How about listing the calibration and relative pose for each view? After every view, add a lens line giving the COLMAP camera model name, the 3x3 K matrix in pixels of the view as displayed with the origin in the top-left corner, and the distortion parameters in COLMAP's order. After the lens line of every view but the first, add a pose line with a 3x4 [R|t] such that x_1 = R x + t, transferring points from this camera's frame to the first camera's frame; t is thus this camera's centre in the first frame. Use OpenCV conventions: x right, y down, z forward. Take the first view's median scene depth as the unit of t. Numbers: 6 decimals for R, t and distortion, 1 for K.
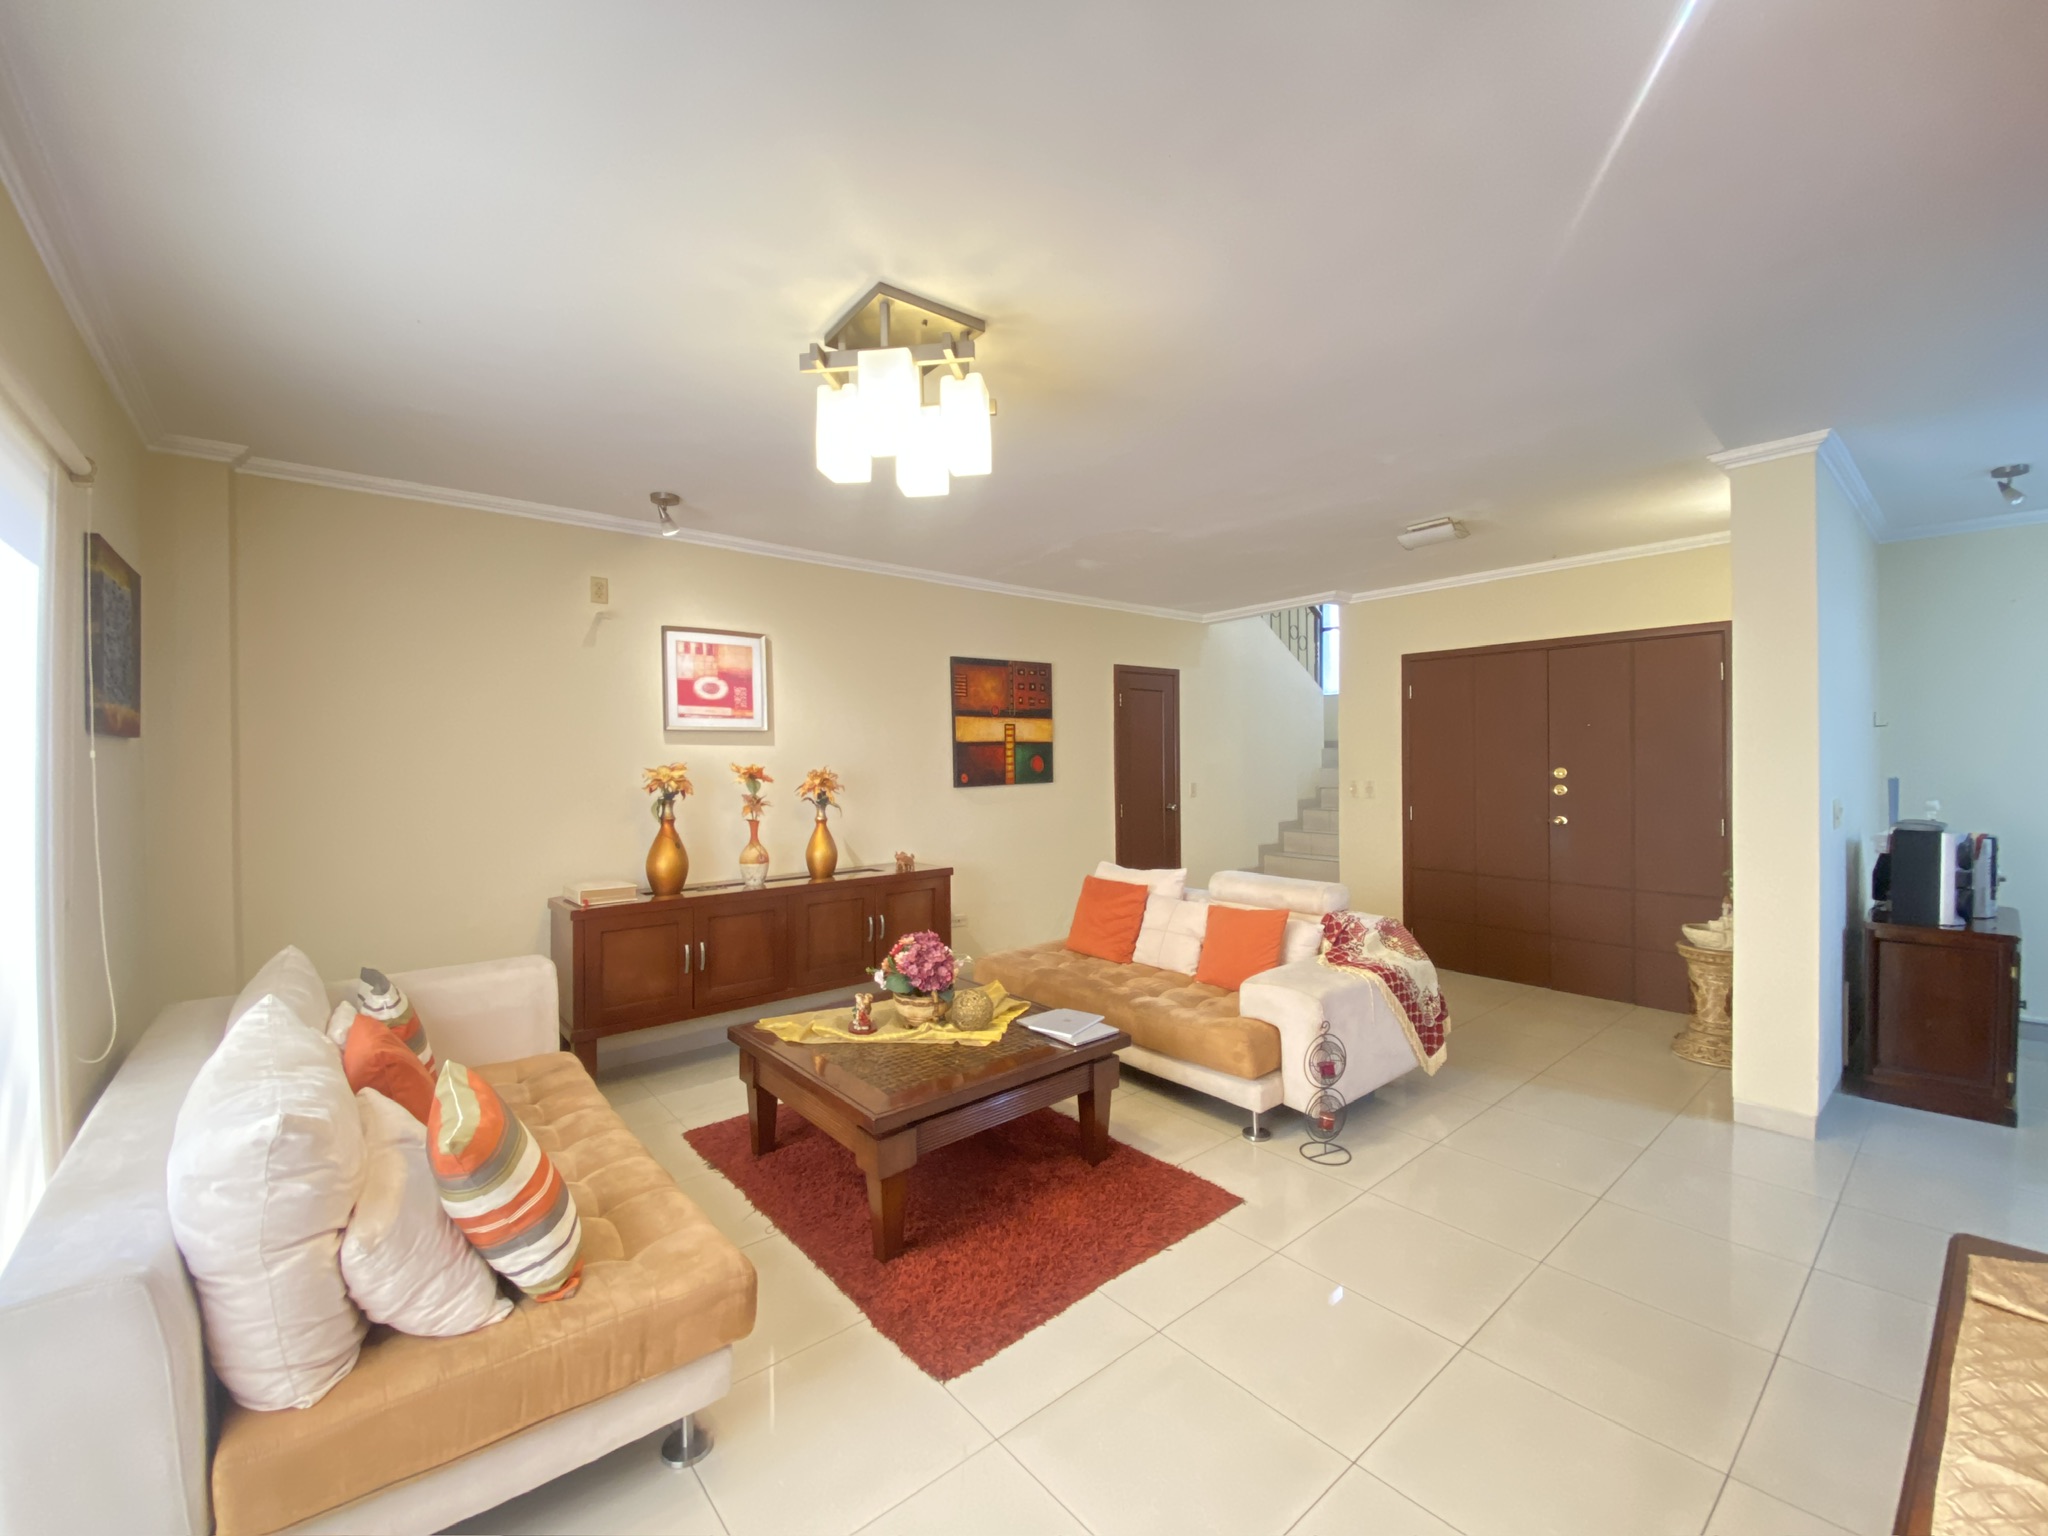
lens RADIAL K [[841.2, 0, 1011.6], [0, 841.2, 769.3], [0, 0, 1]] dist [0.036477, -0.000127]
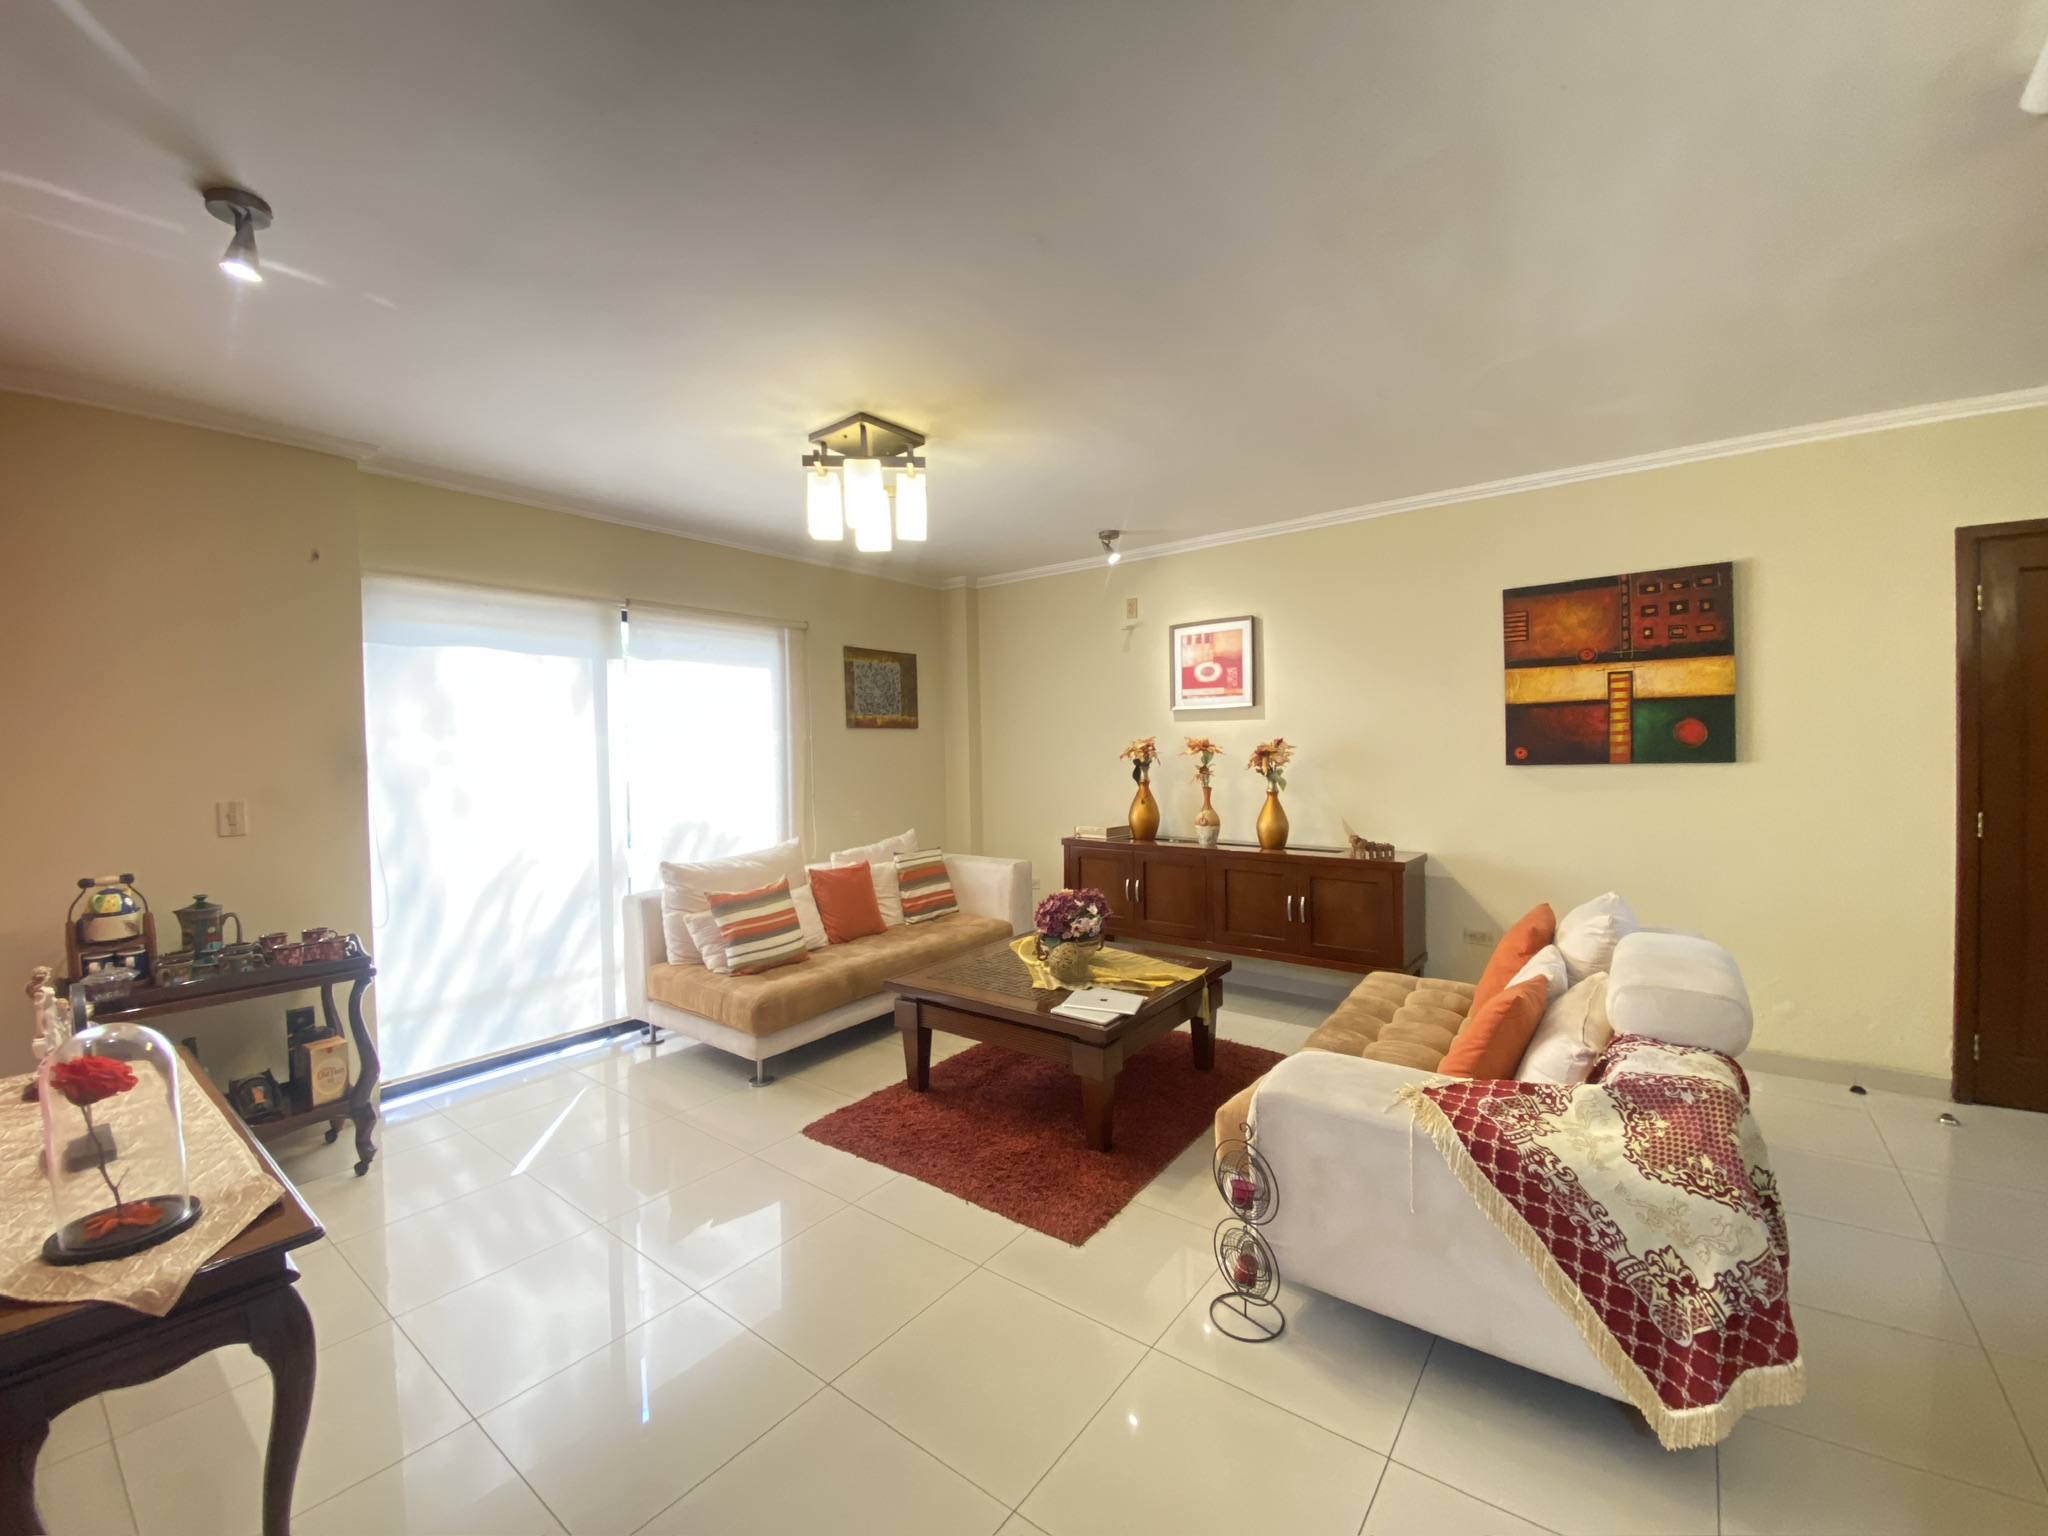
lens RADIAL K [[841.2, 0, 1016.8], [0, 841.2, 764.7], [0, 0, 1]] dist [0.036477, -0.000127]
pose [[0.203691, 0.024181, -0.978736, 0.639914], [0.002657, 0.999678, 0.025251, 0.000900], [0.979032, -0.007744, 0.203561, 0.454453]]
